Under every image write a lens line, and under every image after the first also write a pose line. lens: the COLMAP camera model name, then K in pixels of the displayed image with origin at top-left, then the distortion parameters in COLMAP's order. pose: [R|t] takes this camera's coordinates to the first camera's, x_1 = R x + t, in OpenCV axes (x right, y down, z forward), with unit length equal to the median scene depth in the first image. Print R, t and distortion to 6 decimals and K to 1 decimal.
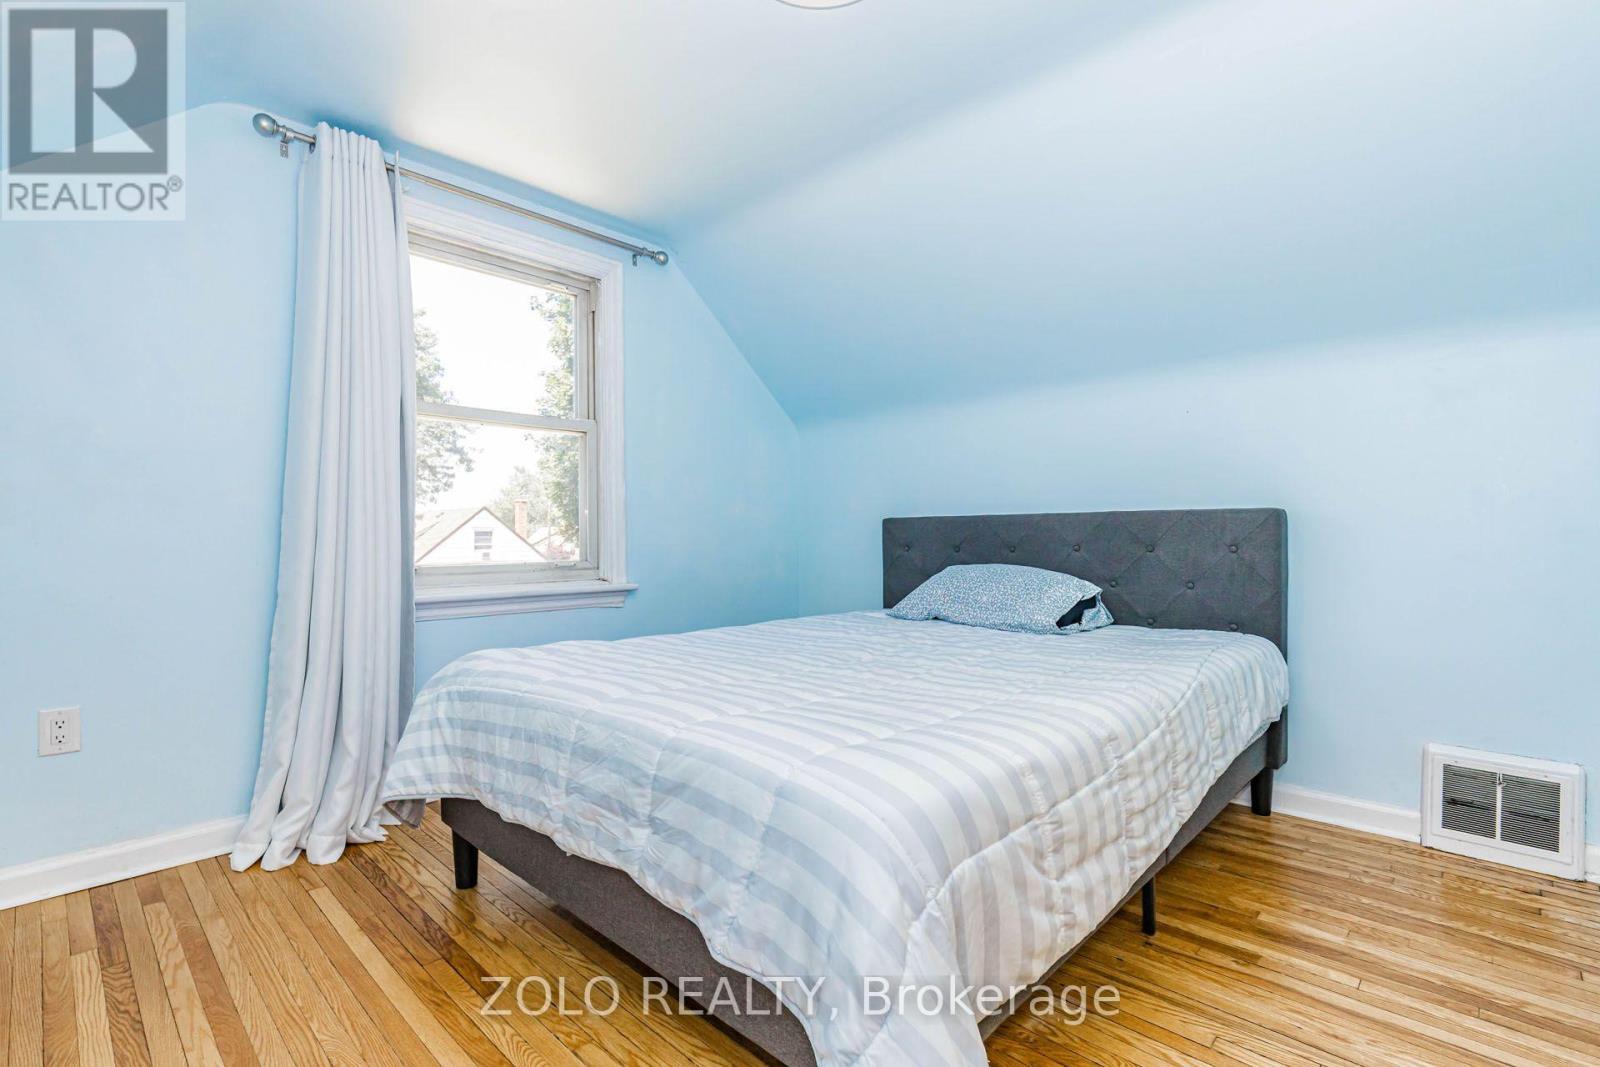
lens RADIAL K [[710.9, 0, 790.6], [0, 710.9, 548.4], [0, 0, 1]] dist [0.001545, -0.000199]
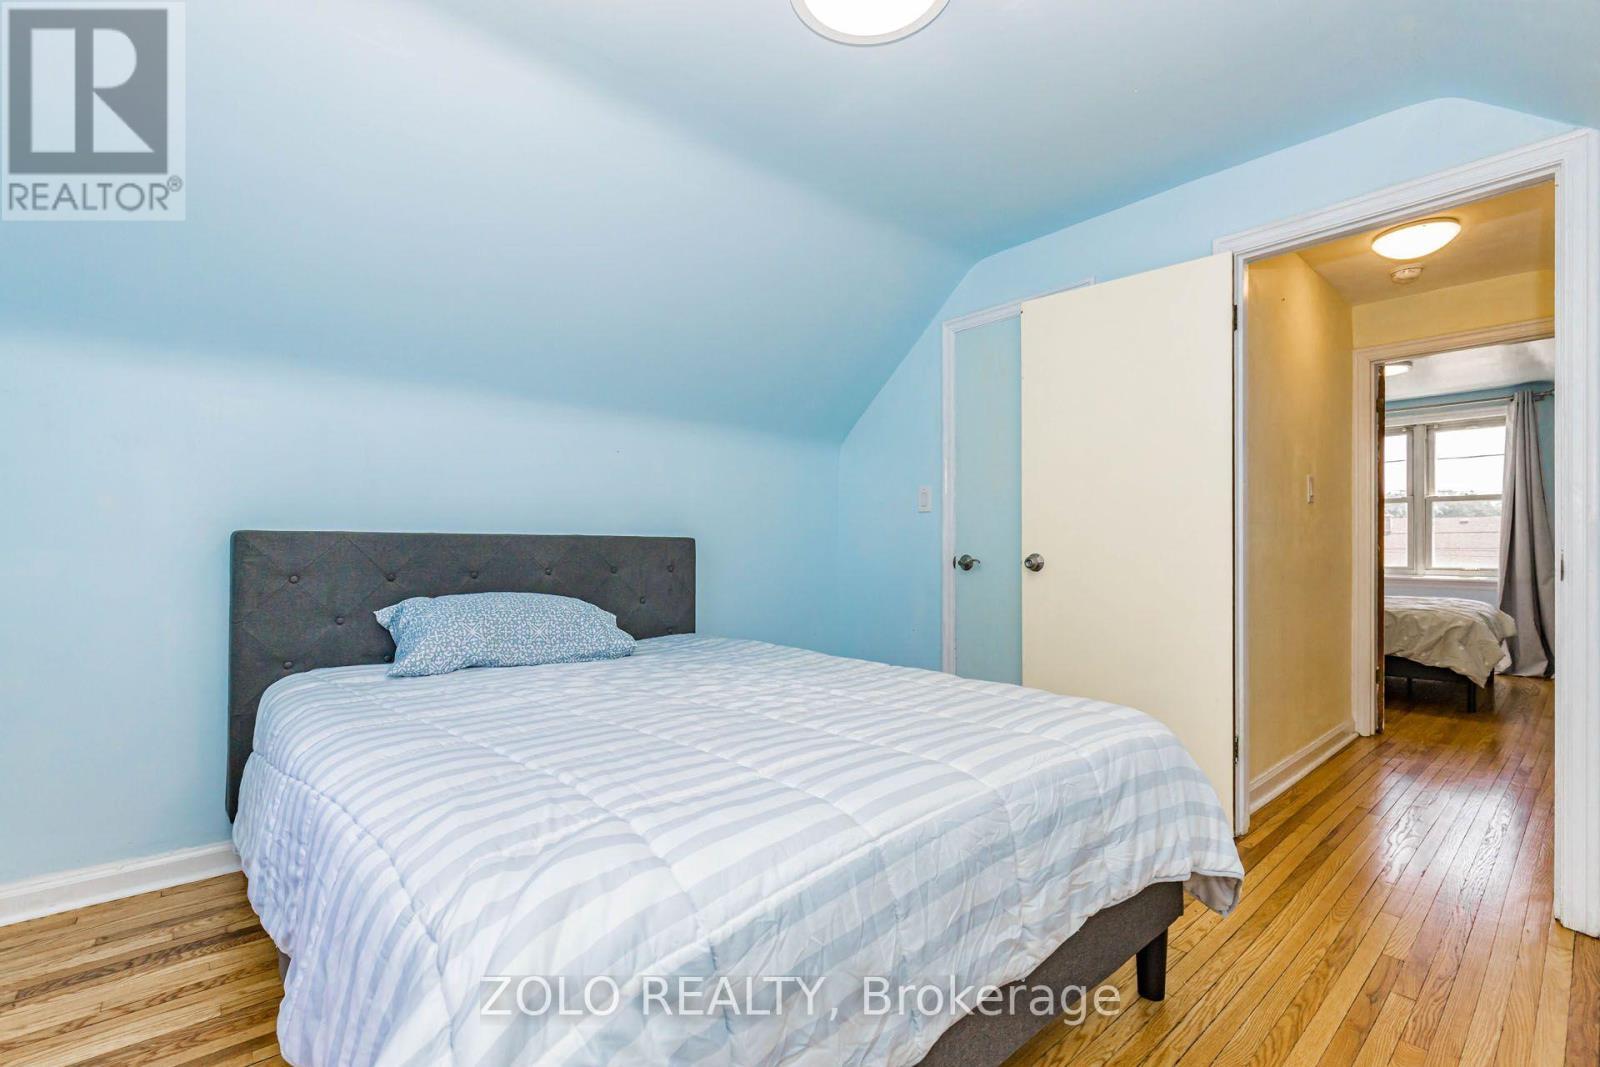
lens RADIAL K [[710.9, 0, 790.6], [0, 710.9, 548.4], [0, 0, 1]] dist [0.001545, -0.000199]
pose [[0.095708, 0.009785, 0.995361, -0.554058], [0.014769, 0.999828, -0.011249, -0.017131], [-0.995300, 0.015777, 0.095547, 0.582949]]
